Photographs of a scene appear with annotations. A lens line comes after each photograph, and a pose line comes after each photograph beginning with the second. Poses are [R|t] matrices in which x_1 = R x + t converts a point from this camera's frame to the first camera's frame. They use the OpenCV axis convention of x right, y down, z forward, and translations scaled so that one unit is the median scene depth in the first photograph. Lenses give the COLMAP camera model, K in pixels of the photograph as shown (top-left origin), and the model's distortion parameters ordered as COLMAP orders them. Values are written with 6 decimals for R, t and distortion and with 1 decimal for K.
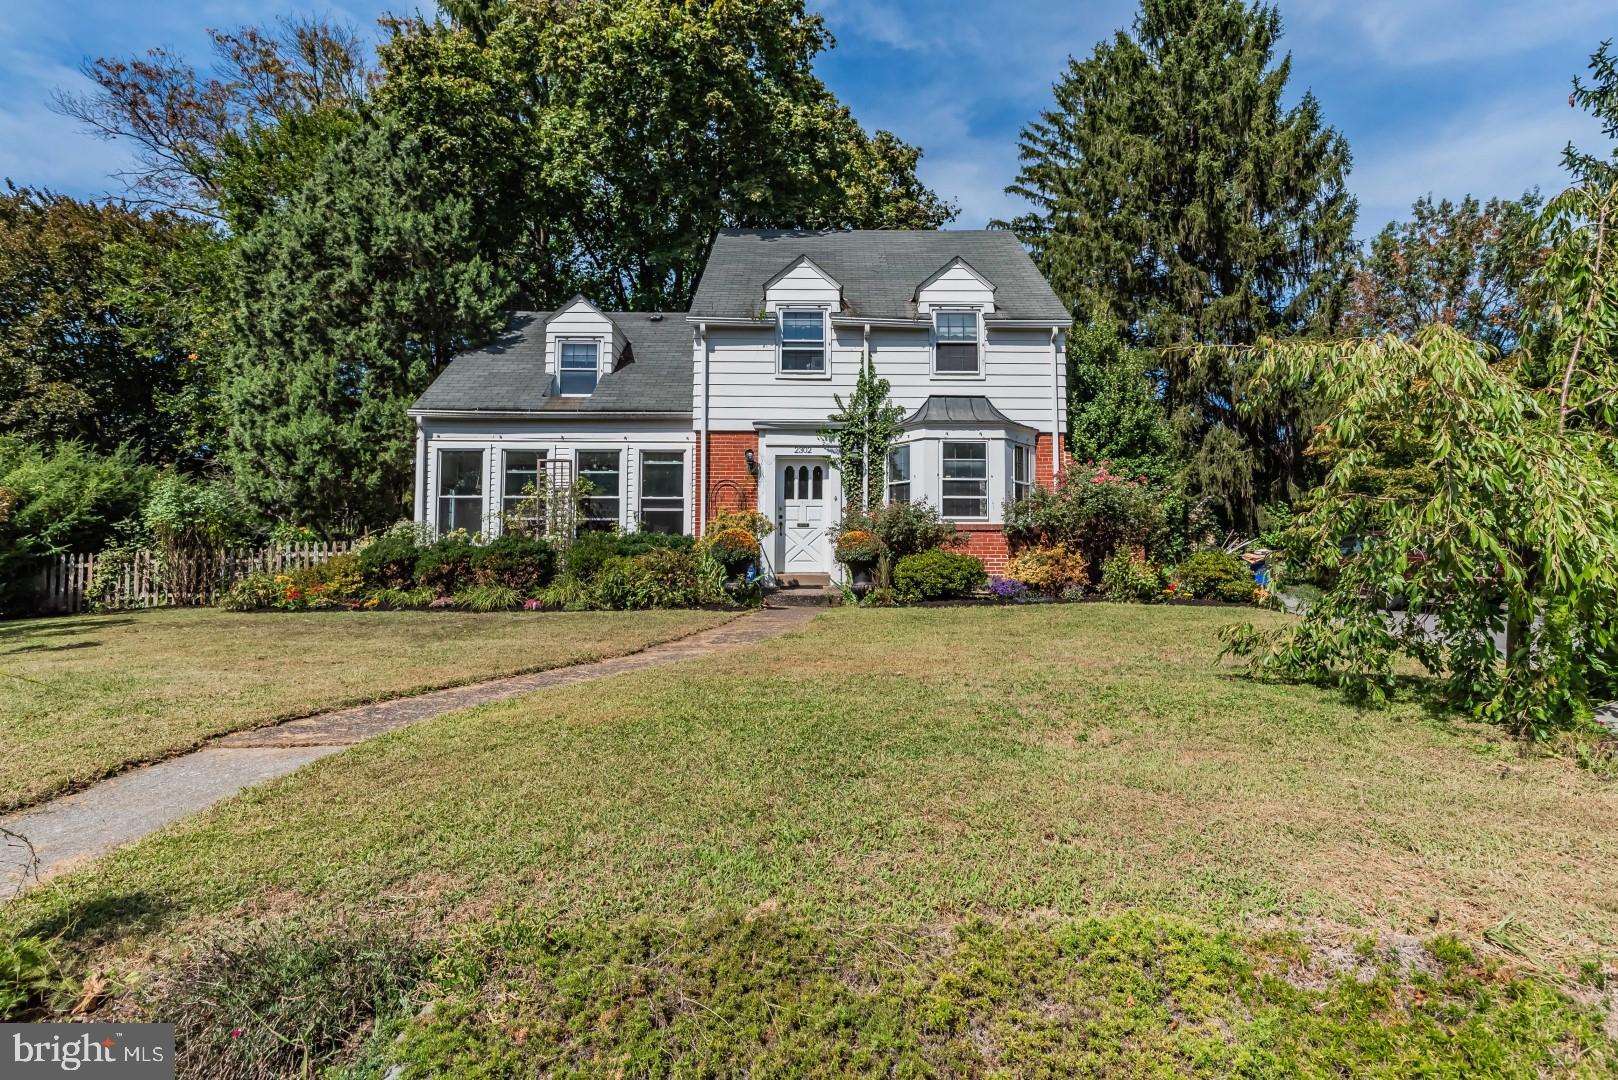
lens RADIAL K [[796.8, 0, 815.0], [0, 796.8, 514.7], [0, 0, 1]] dist [0.001661, -0.000855]
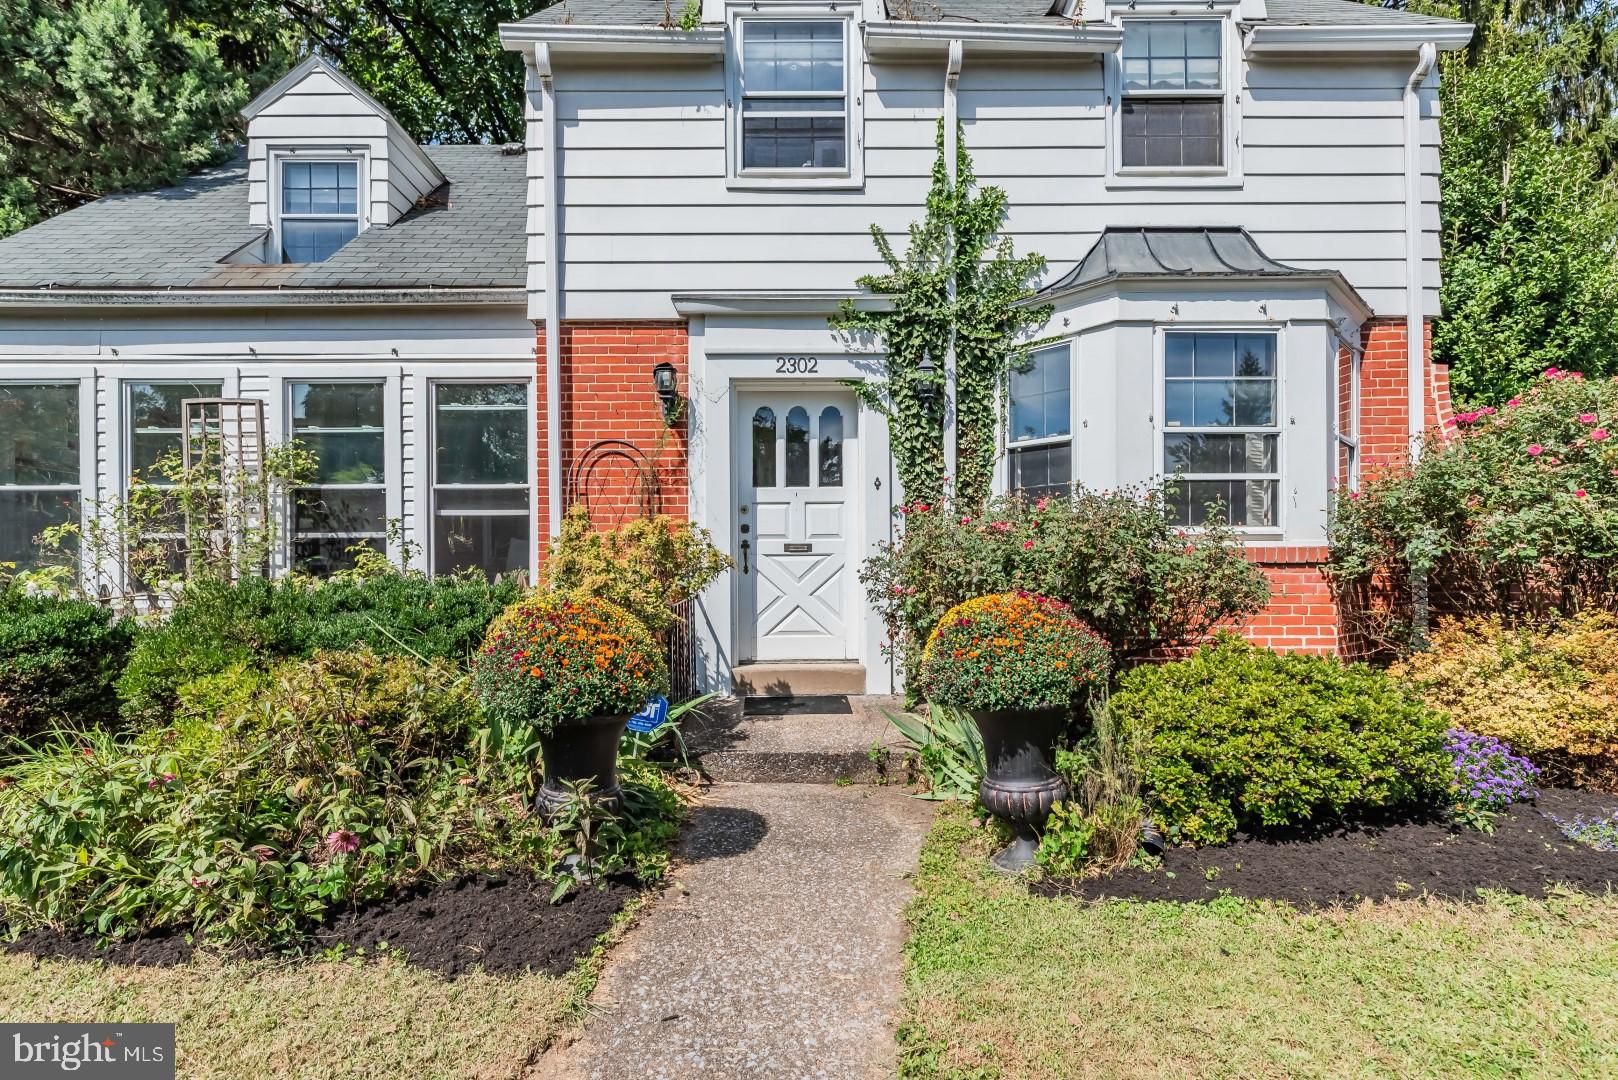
lens RADIAL K [[801.3, 0, 804.6], [0, 801.3, 571.9], [0, 0, 1]] dist [-0.000421, -0.000294]
pose [[0.999919, -0.009342, 0.008612, -0.015413], [0.008618, 0.996715, 0.080532, -0.008273], [-0.009336, -0.080451, 0.996715, 0.577081]]
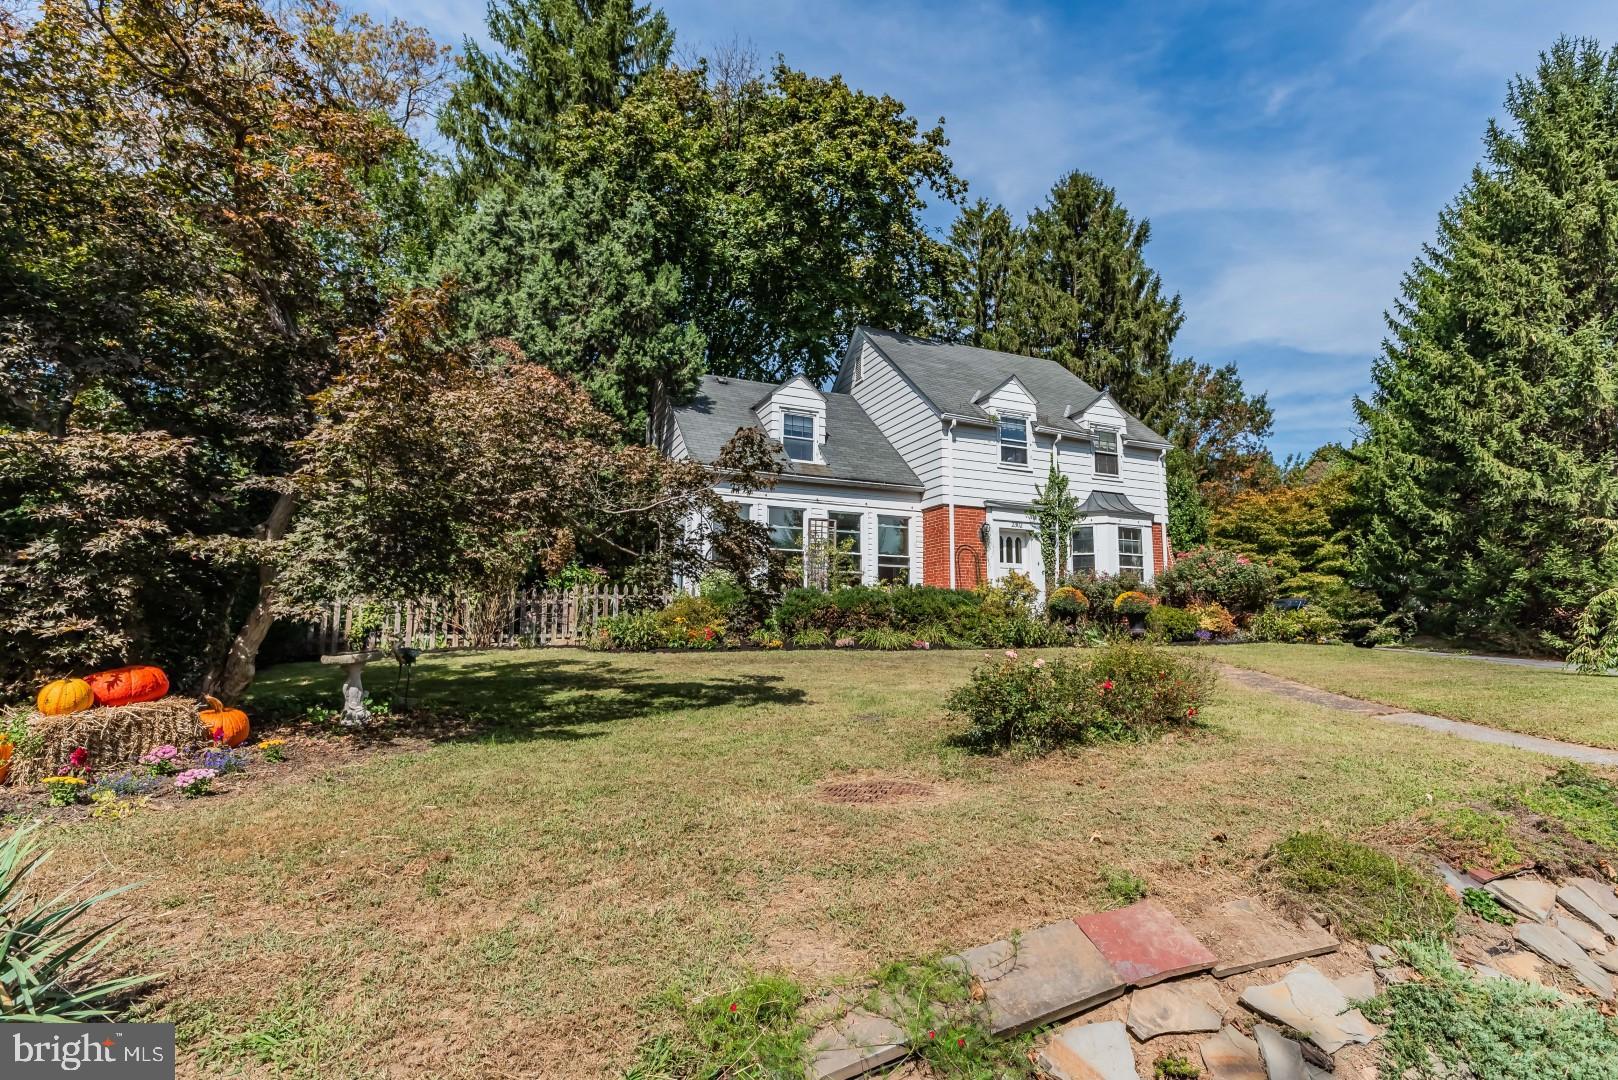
lens RADIAL K [[796.8, 0, 815.0], [0, 796.8, 514.7], [0, 0, 1]] dist [0.001661, -0.000855]
pose [[0.914887, 0.064228, 0.398568, -0.825426], [-0.040378, 0.996871, -0.067958, 0.003456], [-0.401686, 0.046081, 0.914617, -0.051043]]
